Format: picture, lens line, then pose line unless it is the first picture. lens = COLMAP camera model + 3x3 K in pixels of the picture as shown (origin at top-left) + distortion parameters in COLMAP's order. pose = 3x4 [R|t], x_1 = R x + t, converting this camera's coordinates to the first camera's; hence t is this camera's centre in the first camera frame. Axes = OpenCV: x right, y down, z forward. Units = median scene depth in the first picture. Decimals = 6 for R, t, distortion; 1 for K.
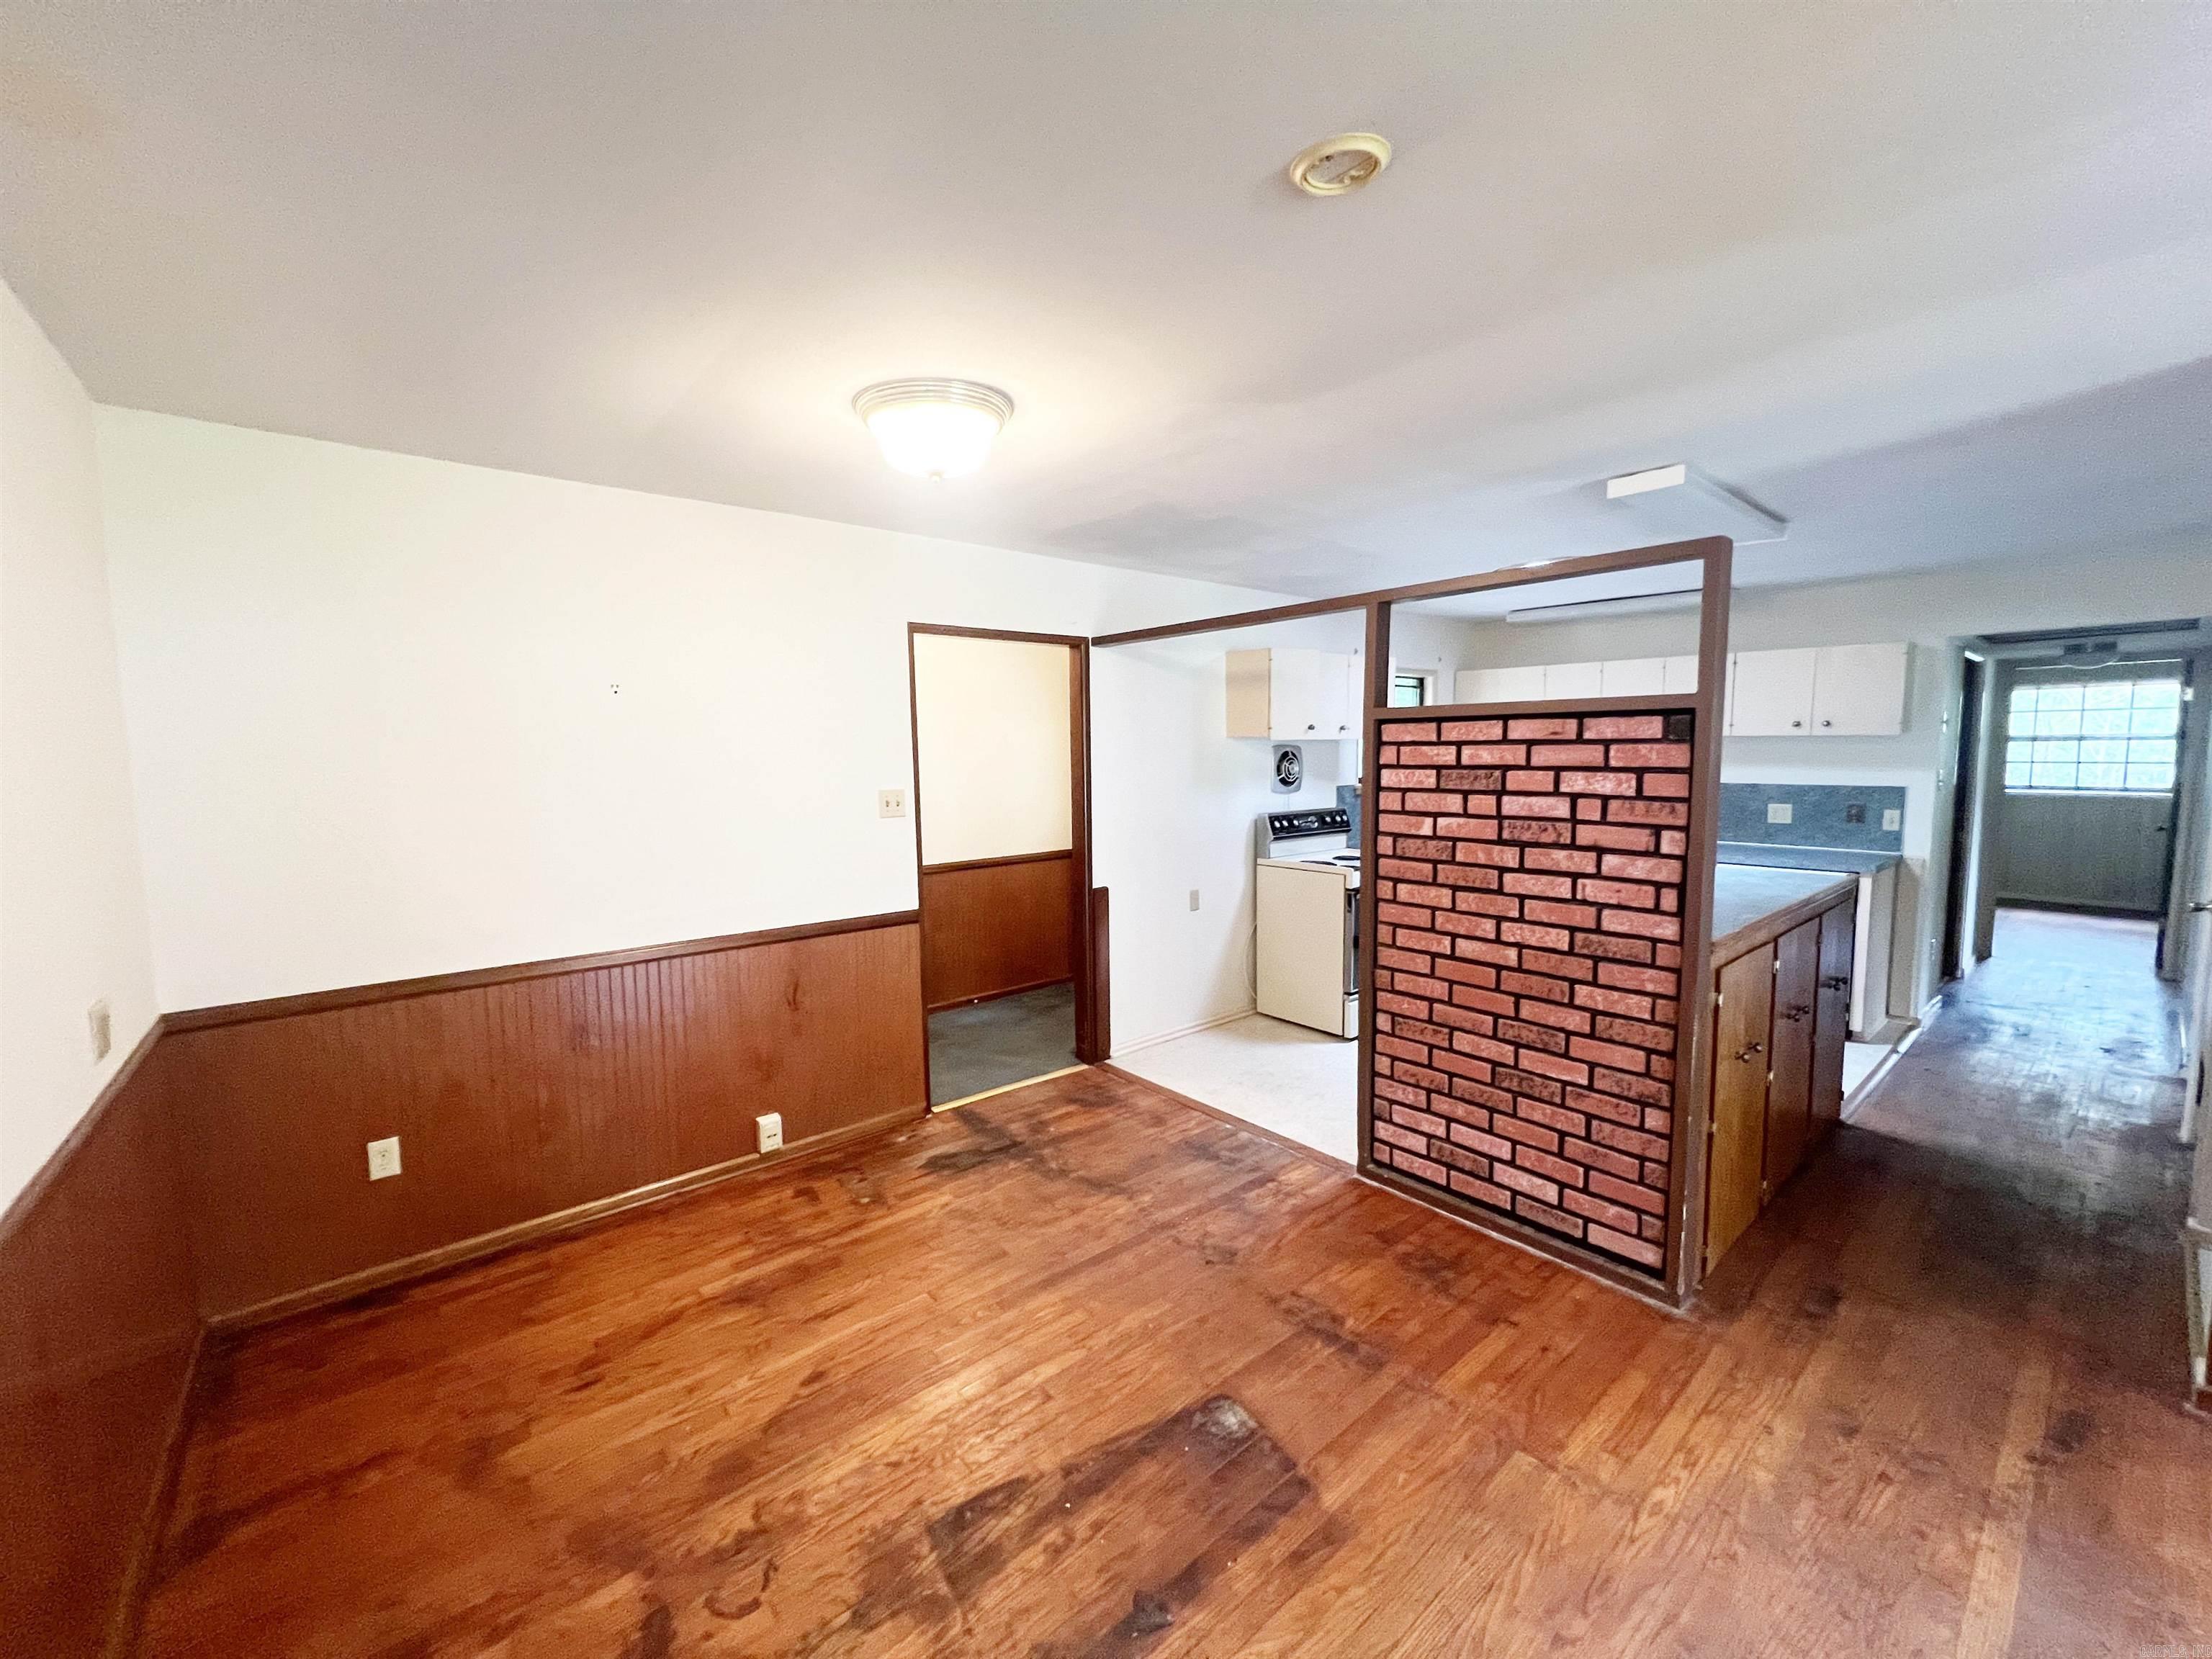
lens RADIAL K [[889.7, 0, 1115.1], [0, 889.7, 825.4], [0, 0, 1]] dist [-0.001903, 0.000557]
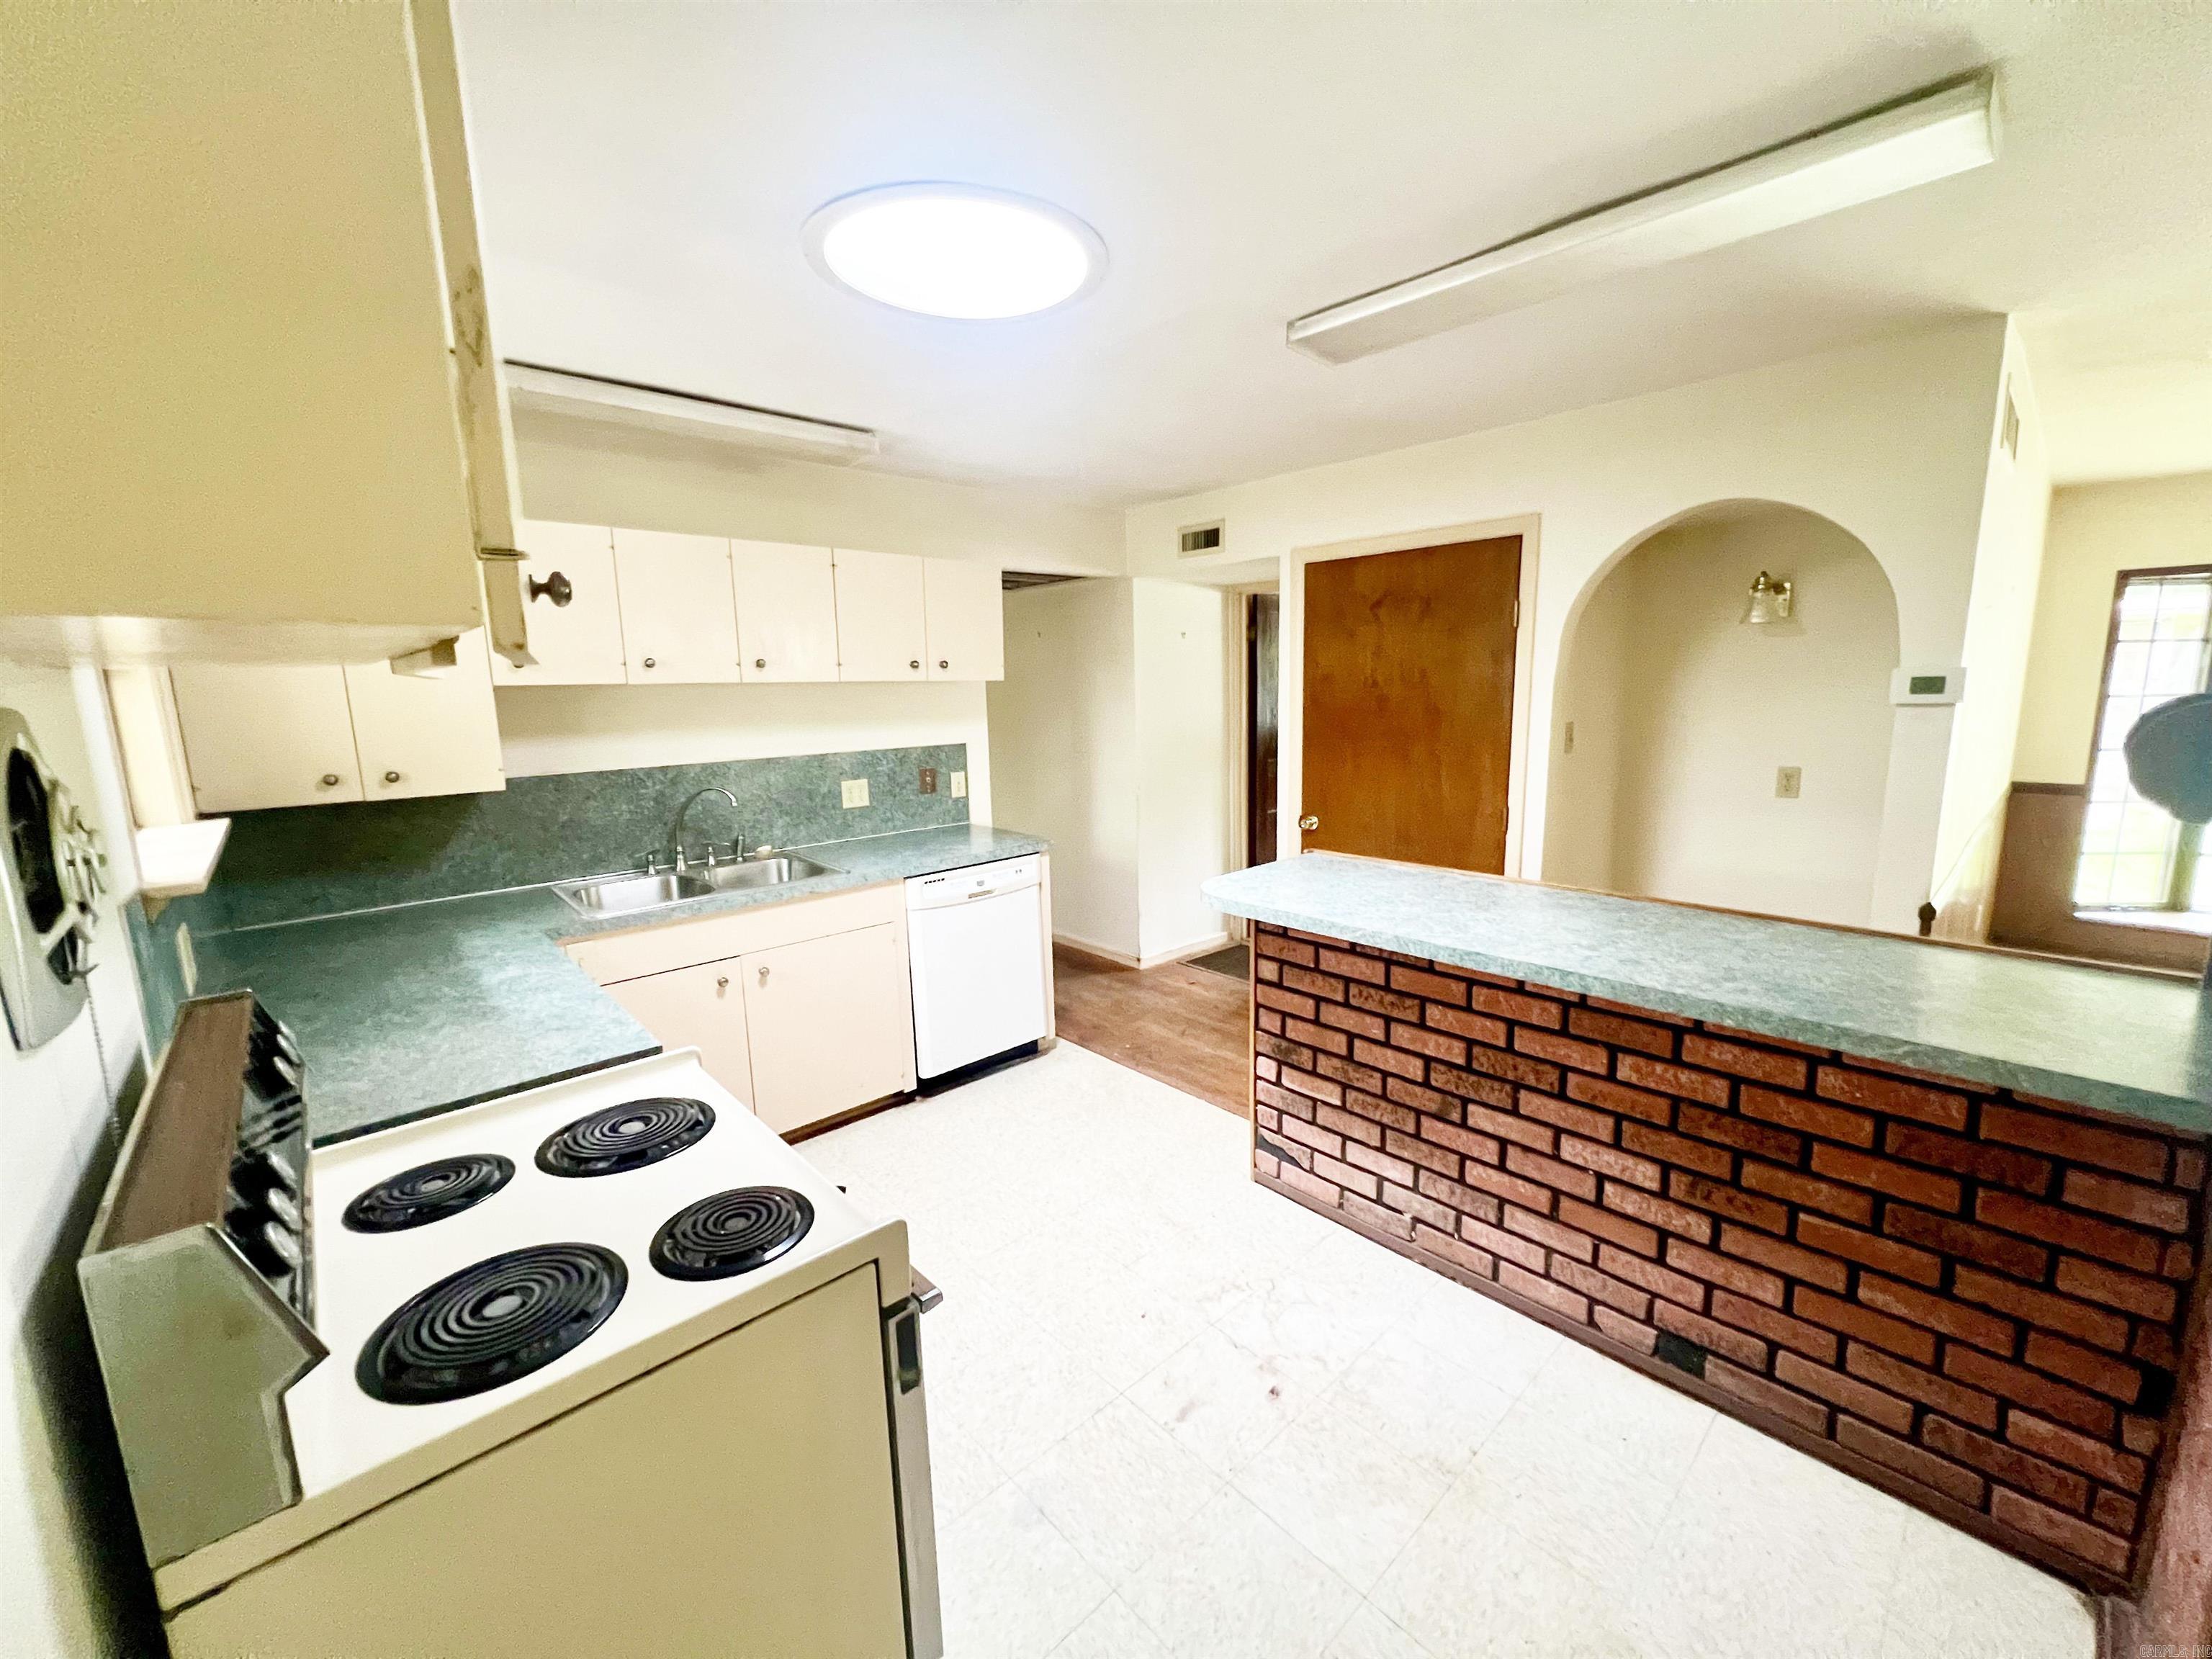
lens RADIAL K [[889.7, 0, 1116.0], [0, 889.7, 829.0], [0, 0, 1]] dist [-0.001903, 0.000557]
pose [[-0.055404, -0.149582, 0.987196, 0.029718], [0.113684, 0.981340, 0.155075, -0.076006], [-0.991971, 0.120820, -0.037365, 0.865076]]
